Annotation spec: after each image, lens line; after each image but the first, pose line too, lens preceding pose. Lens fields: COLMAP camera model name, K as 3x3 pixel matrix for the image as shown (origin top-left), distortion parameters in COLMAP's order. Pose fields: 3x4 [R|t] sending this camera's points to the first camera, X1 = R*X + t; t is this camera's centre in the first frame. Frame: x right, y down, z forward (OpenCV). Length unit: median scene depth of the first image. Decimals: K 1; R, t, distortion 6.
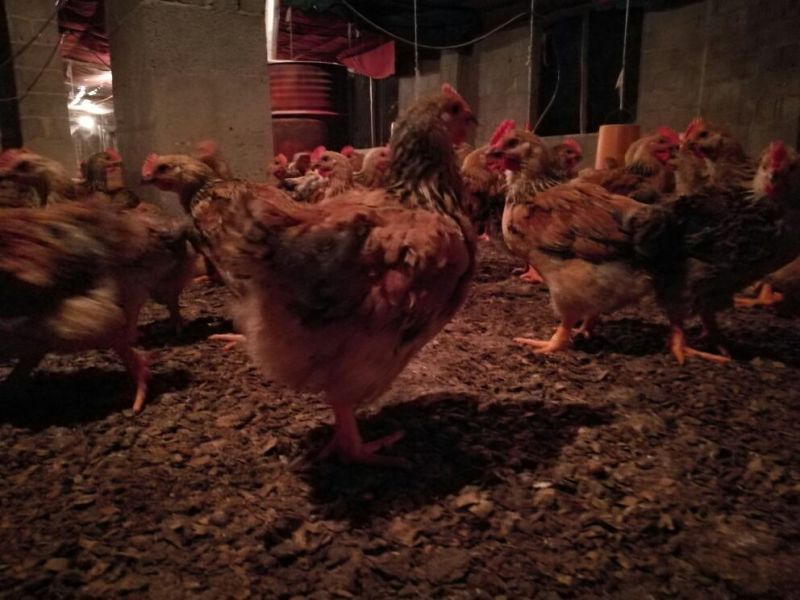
lens RADIAL K [[653.1, 0, 400.0], [0, 653.1, 300.0], [0, 0, 1]] dist [0.011501, 0.012224]
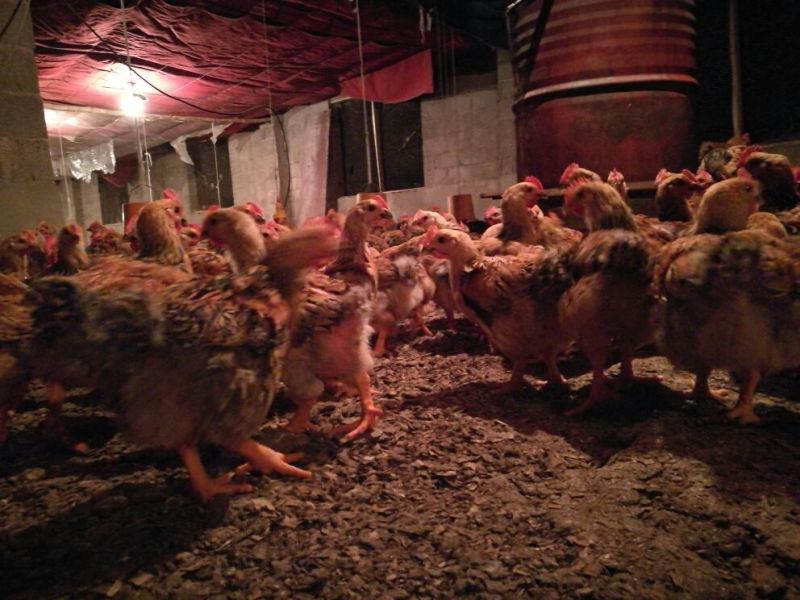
lens RADIAL K [[653.1, 0, 400.0], [0, 653.1, 300.0], [0, 0, 1]] dist [0.011501, 0.012224]
pose [[0.977859, -0.080627, 0.193108, -0.443767], [0.096110, 0.992750, -0.072188, -0.106343], [-0.185887, 0.089149, 0.978518, 0.573202]]
